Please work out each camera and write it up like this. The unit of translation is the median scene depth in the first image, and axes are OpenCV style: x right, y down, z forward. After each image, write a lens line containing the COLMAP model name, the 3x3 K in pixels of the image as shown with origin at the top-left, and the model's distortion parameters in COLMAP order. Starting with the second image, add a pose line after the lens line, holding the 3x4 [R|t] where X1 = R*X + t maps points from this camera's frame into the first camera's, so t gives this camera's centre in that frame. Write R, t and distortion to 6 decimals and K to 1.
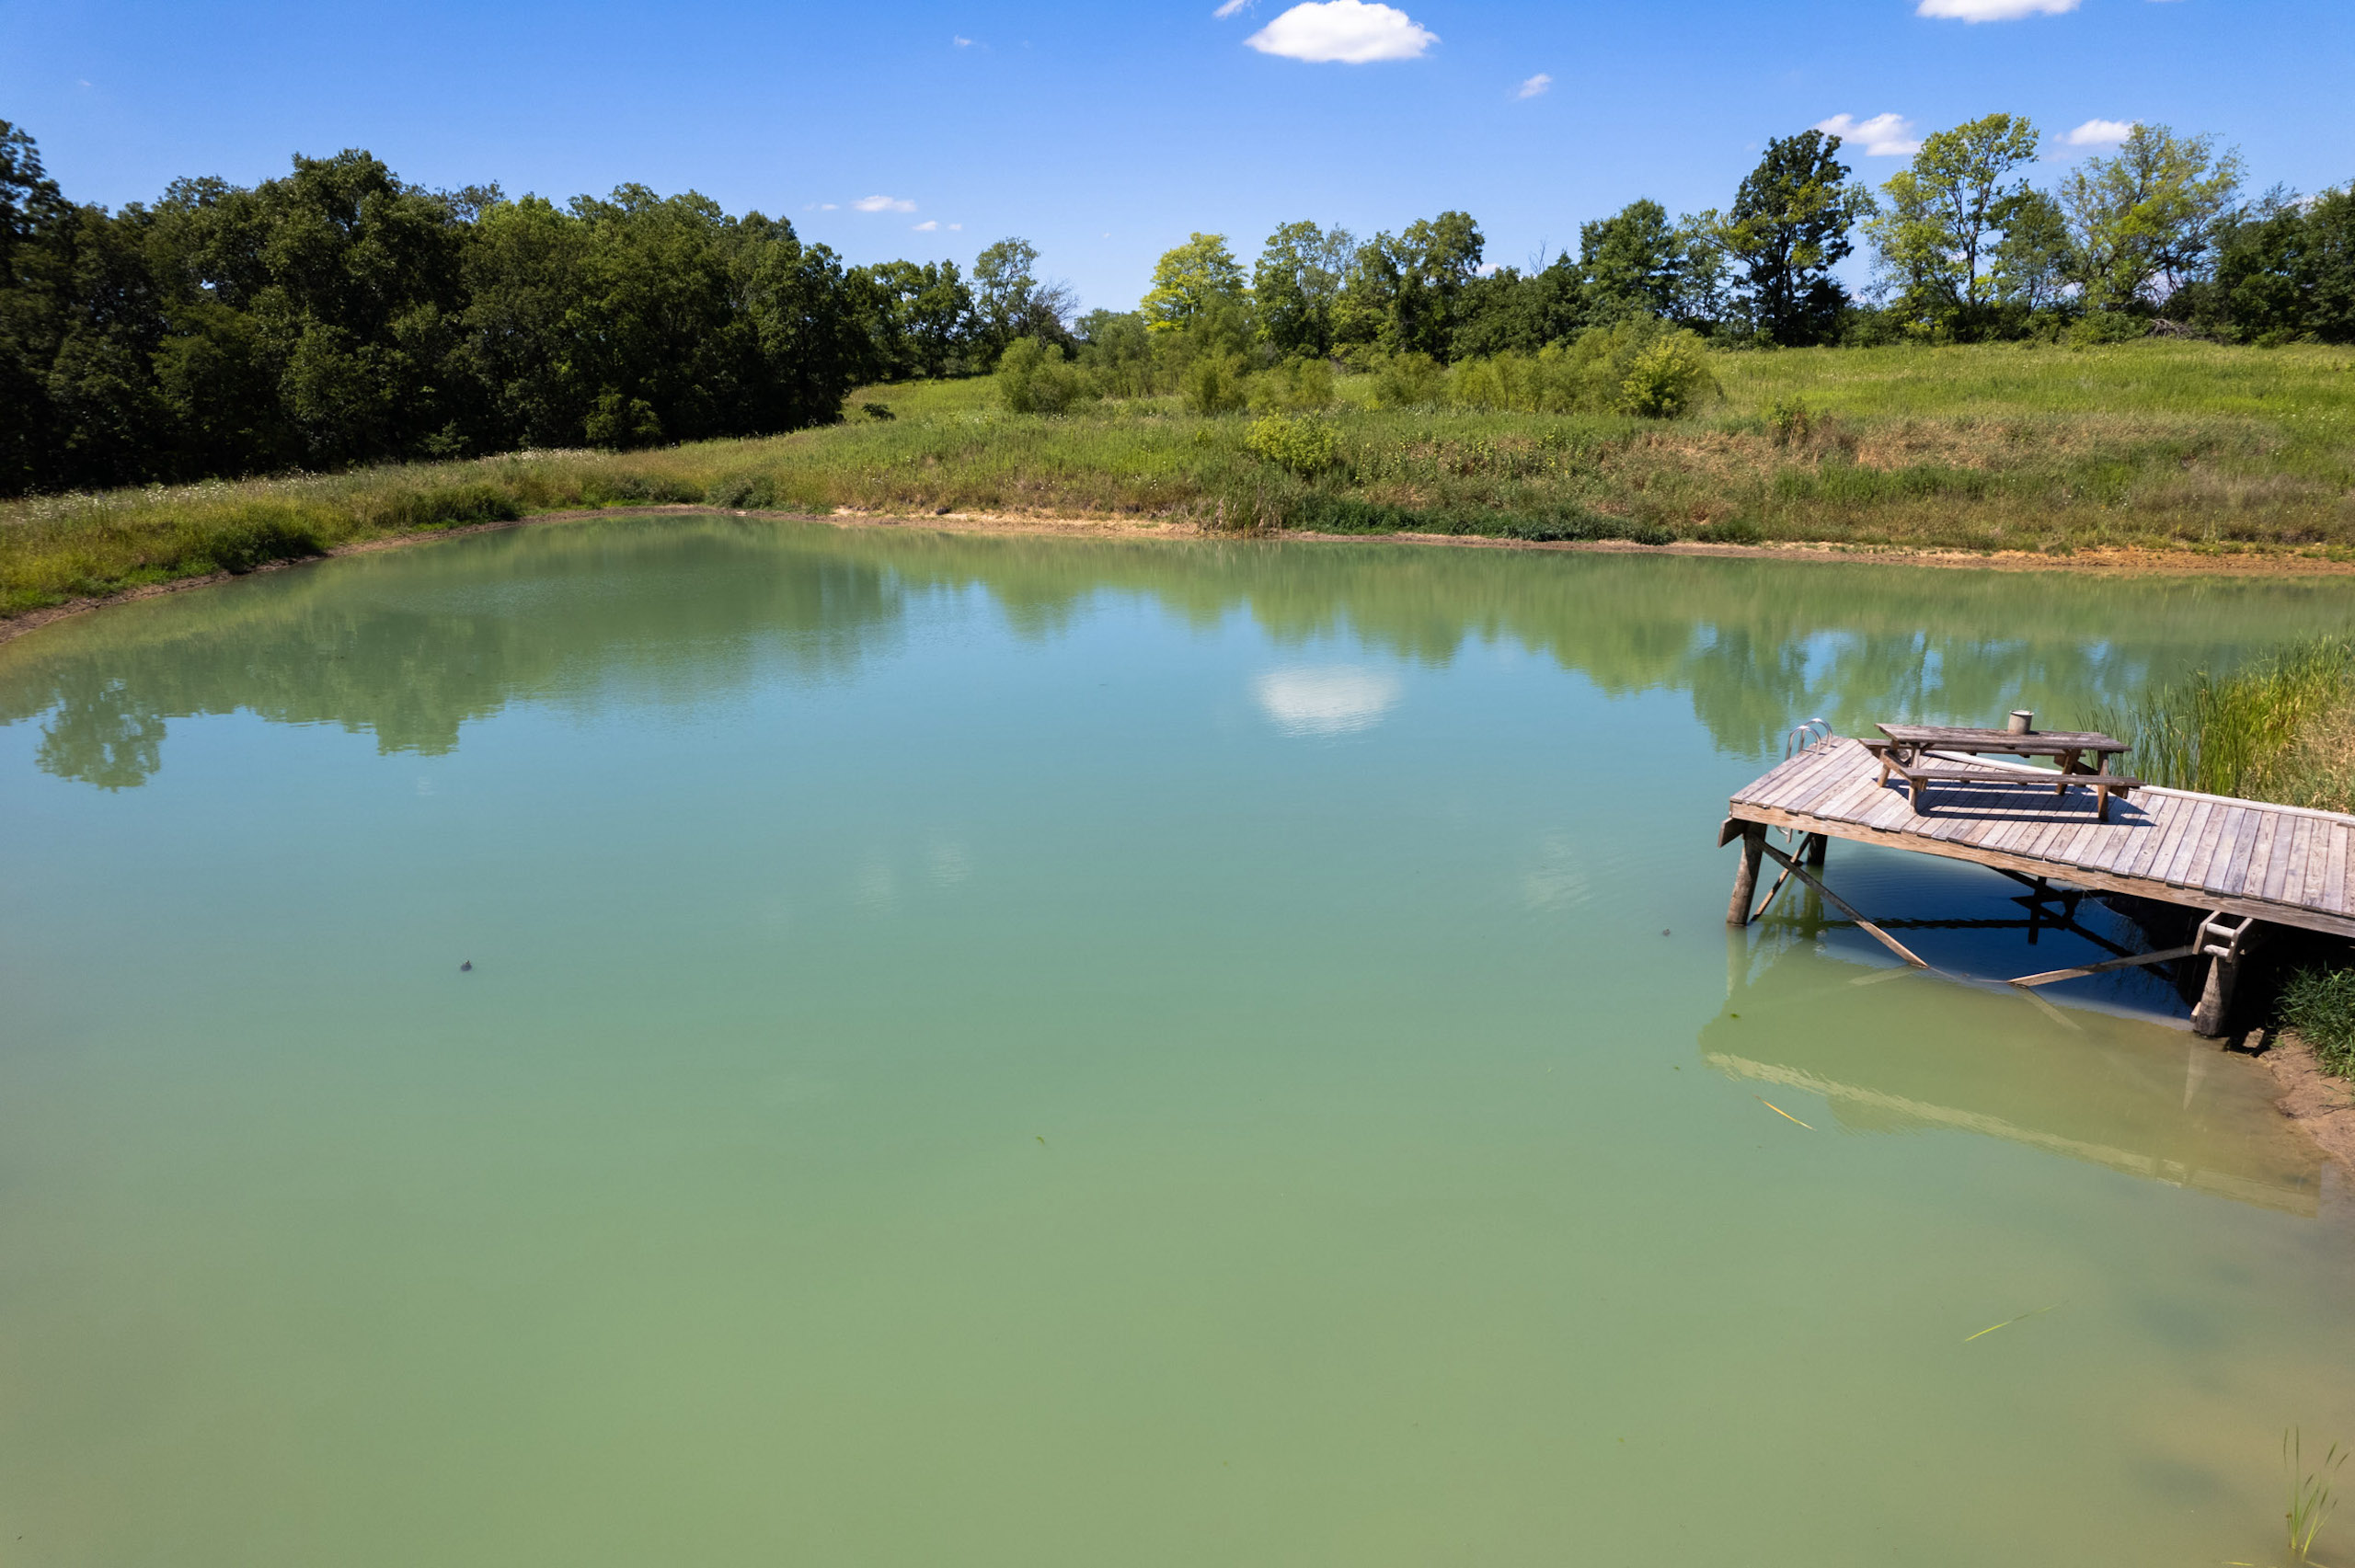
lens RADIAL K [[1492.7, 0, 1186.2], [0, 1492.7, 790.8], [0, 0, 1]] dist [-0.078047, 0.072805]
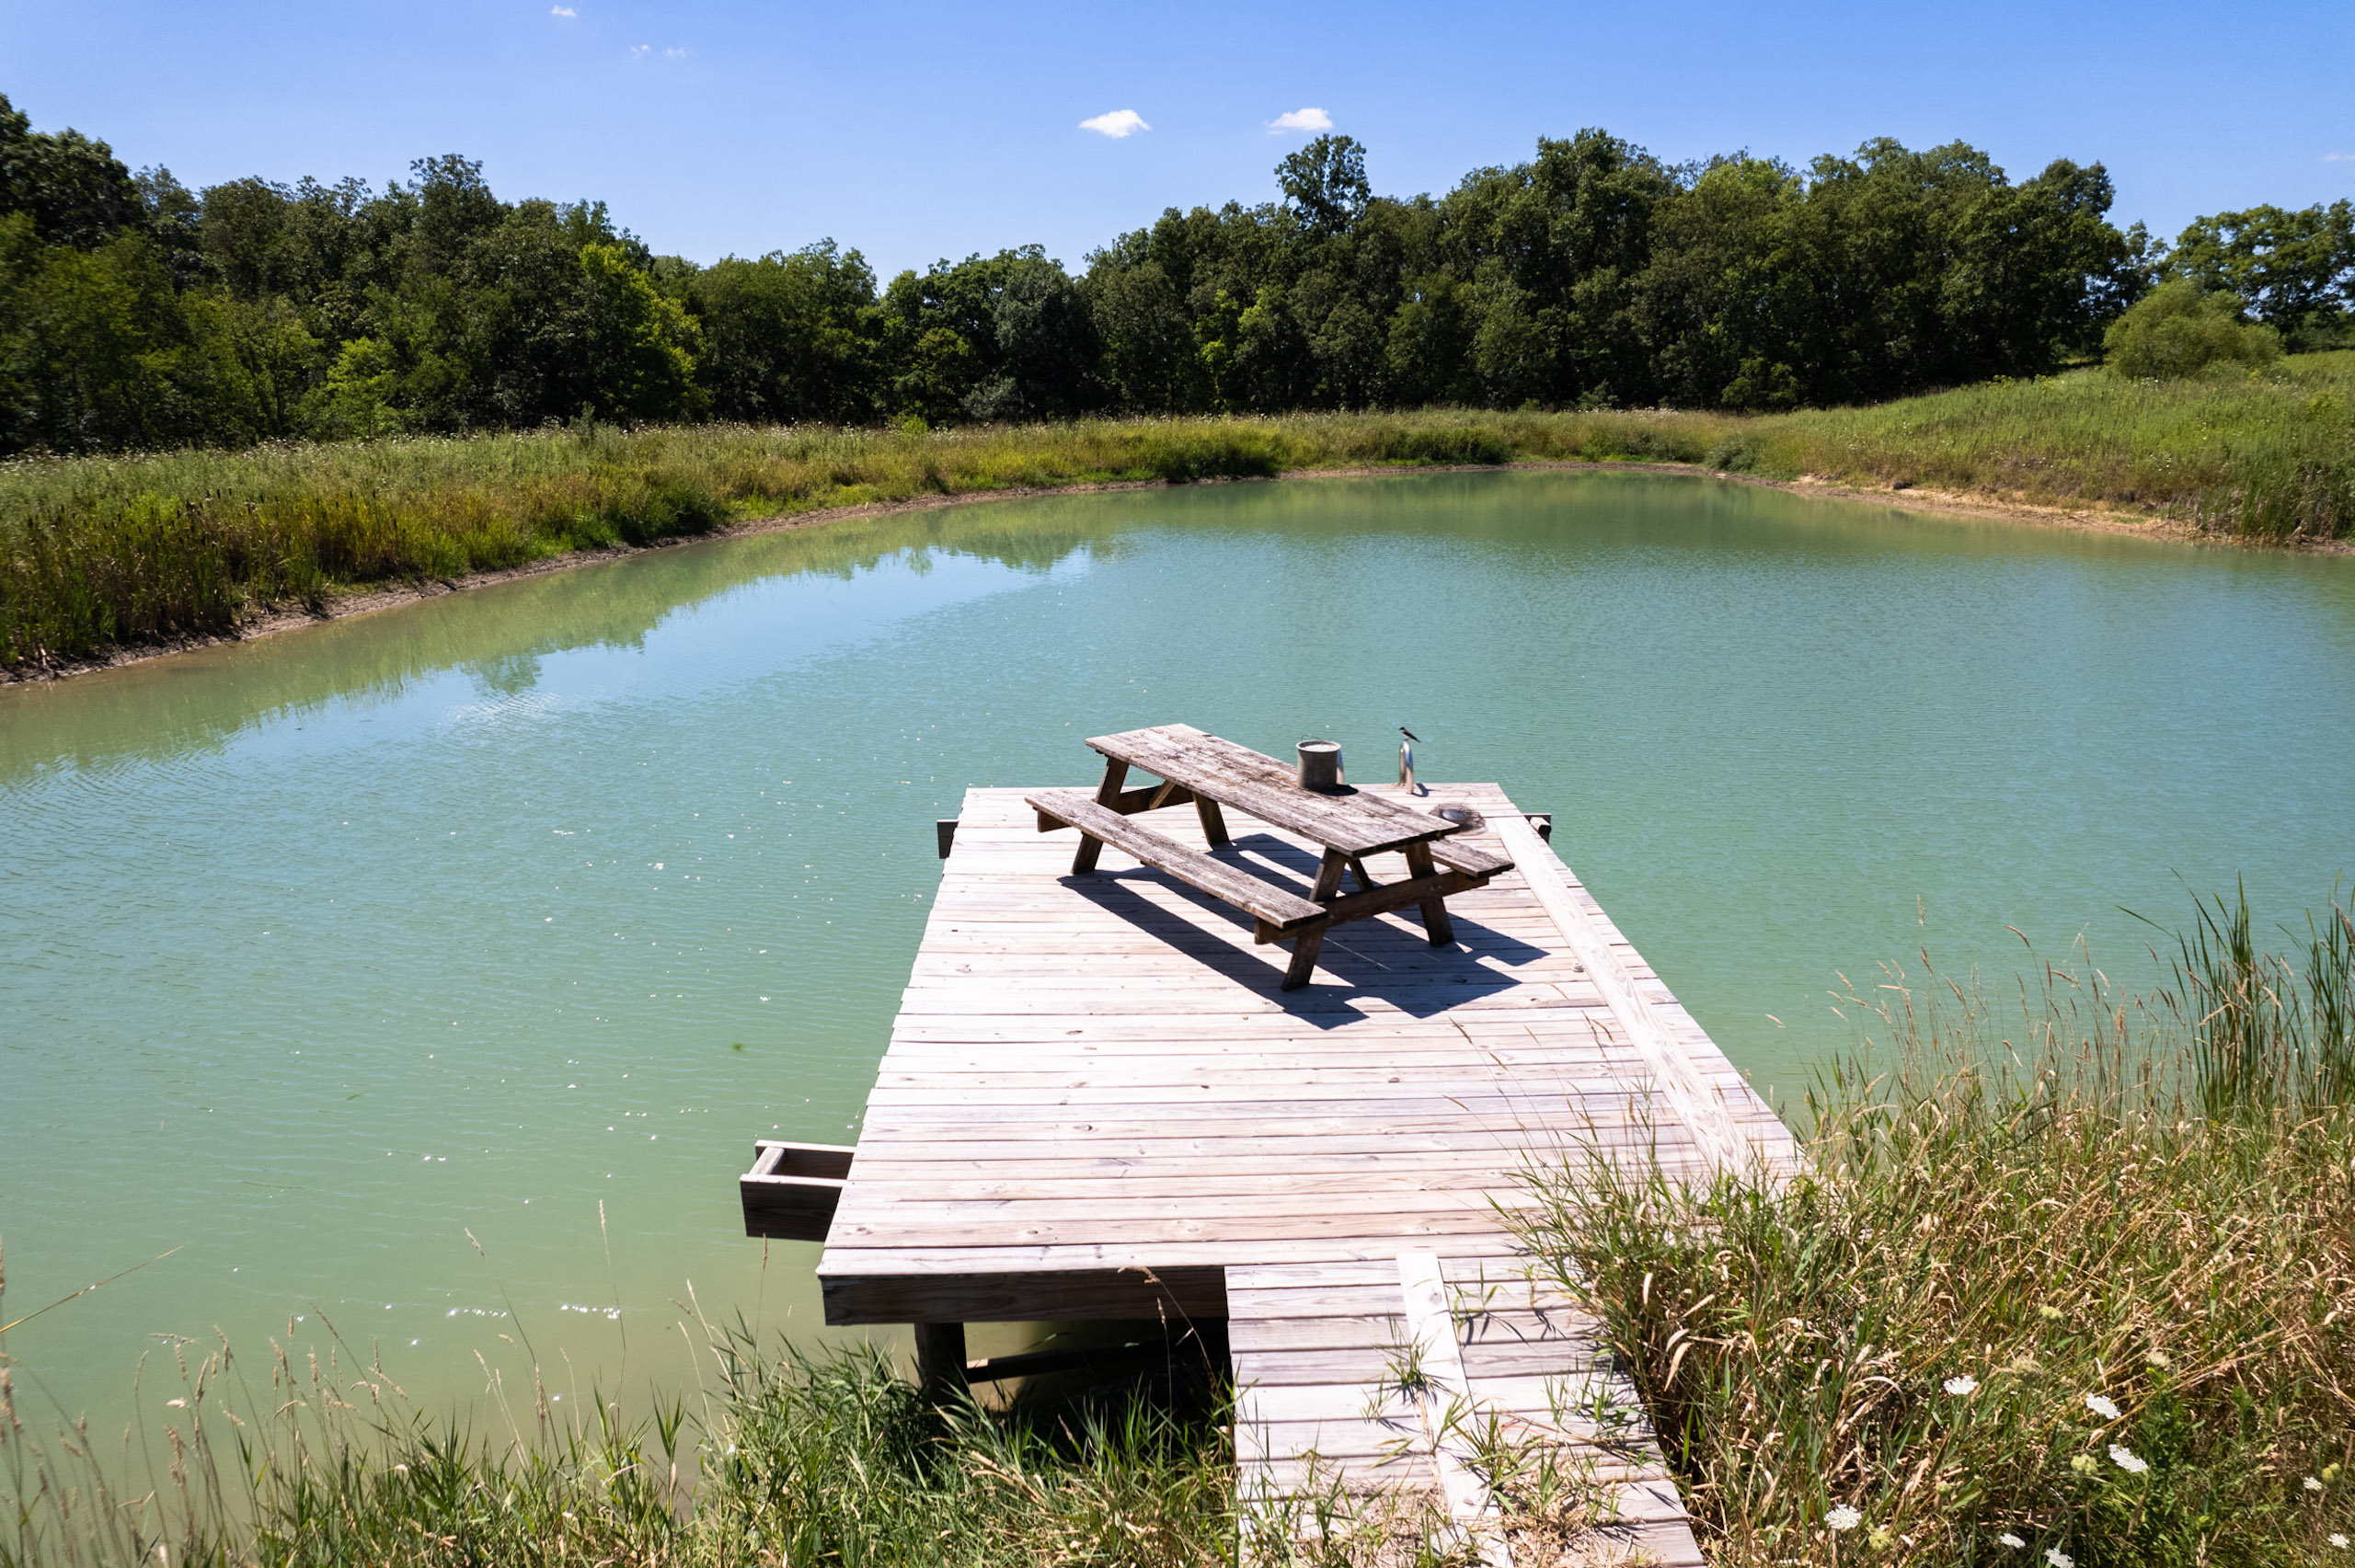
lens RADIAL K [[1526.9, 0, 1215.1], [0, 1526.9, 785.6], [0, 0, 1]] dist [-0.102847, 0.097515]
pose [[0.649950, 0.203814, -0.732137, 0.211258], [-0.204381, 0.974753, 0.089915, -0.019338], [0.731979, 0.091195, 0.675196, 0.152013]]
